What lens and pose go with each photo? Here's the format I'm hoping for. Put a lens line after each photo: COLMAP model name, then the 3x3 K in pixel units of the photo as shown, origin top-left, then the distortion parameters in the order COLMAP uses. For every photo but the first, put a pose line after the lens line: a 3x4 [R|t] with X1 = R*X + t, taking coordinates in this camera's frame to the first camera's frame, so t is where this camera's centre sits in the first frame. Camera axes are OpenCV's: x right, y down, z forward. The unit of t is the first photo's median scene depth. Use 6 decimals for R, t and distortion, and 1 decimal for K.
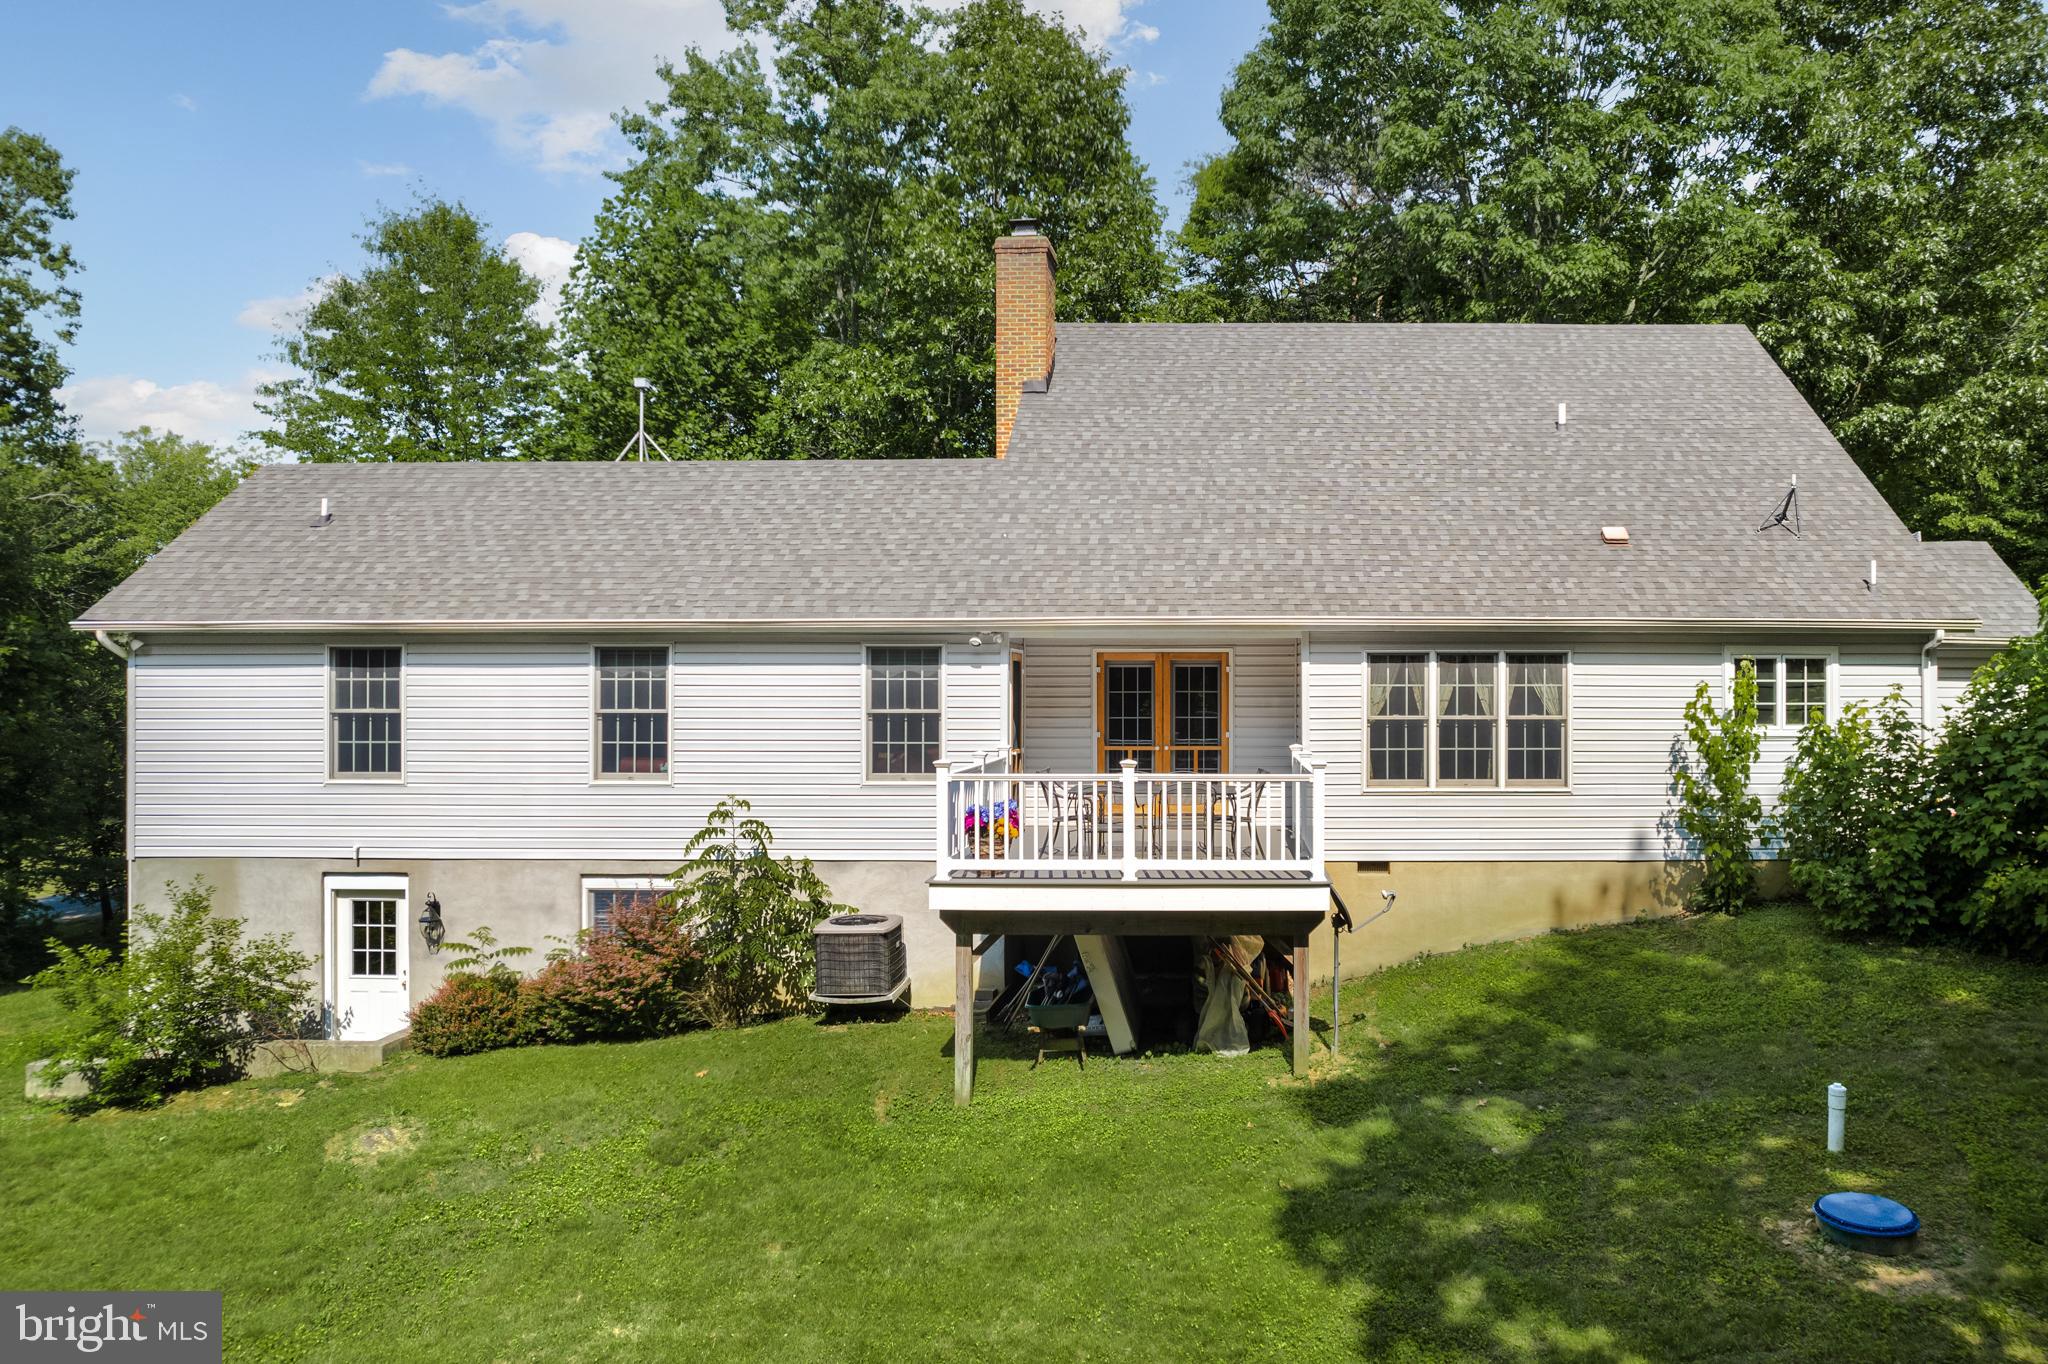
lens RADIAL K [[1259.4, 0, 1022.8], [0, 1259.4, 652.4], [0, 0, 1]] dist [-0.000505, 0.000534]
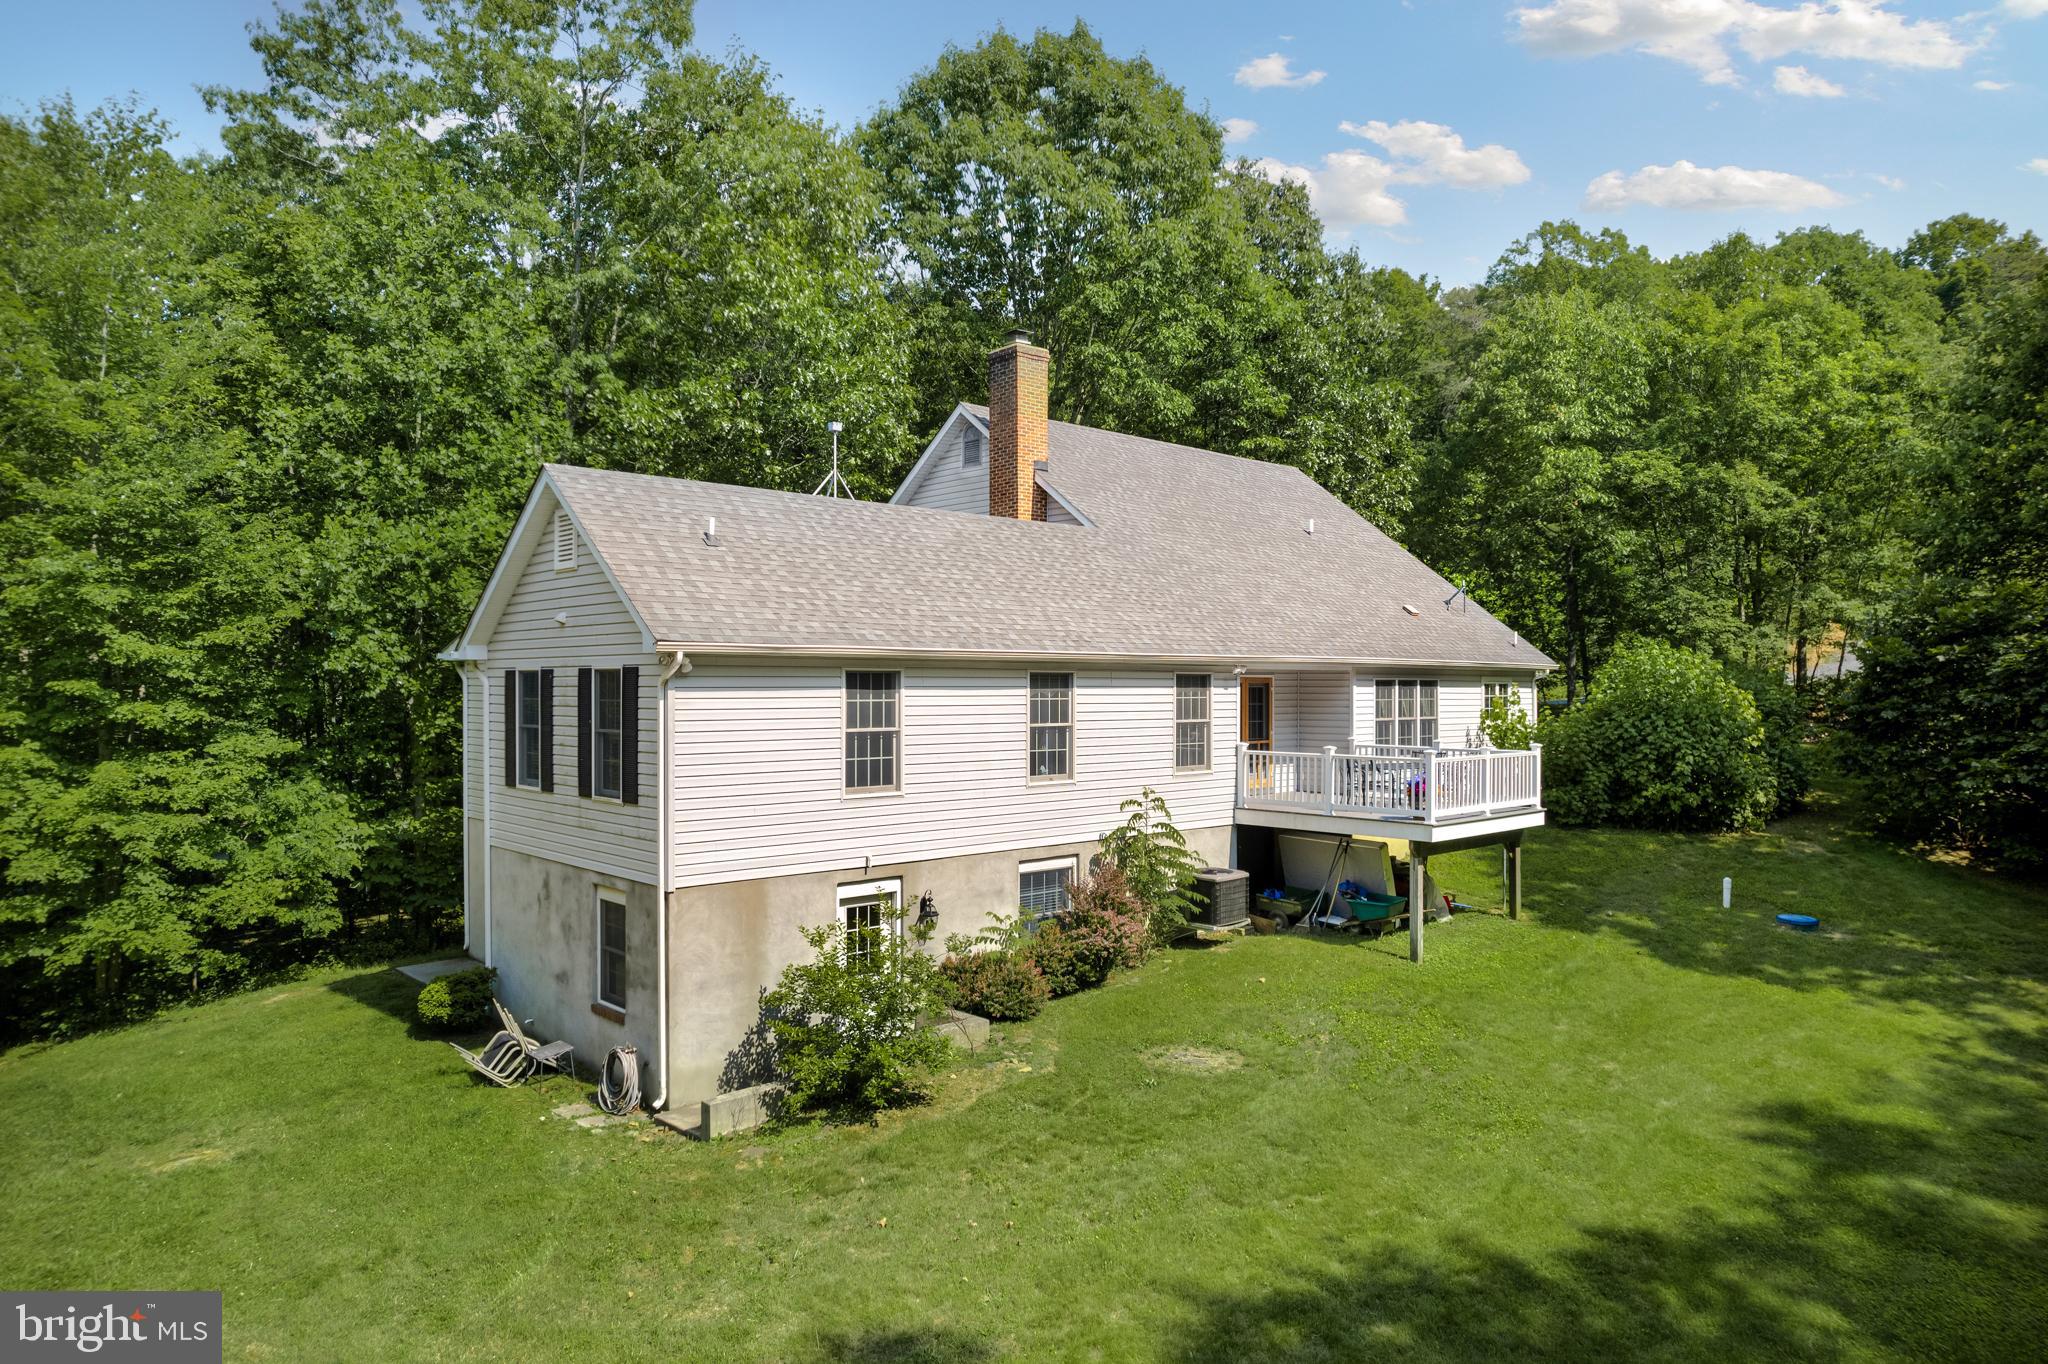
lens RADIAL K [[1287.4, 0, 1024.0], [0, 1287.4, 682.0], [0, 0, 1]] dist [0.189680, 0.000154]
pose [[0.713654, 0.002869, 0.700493, -1.210558], [-0.004577, 0.999989, 0.000568, 0.003882], [-0.700484, -0.003612, 0.713659, 0.114209]]
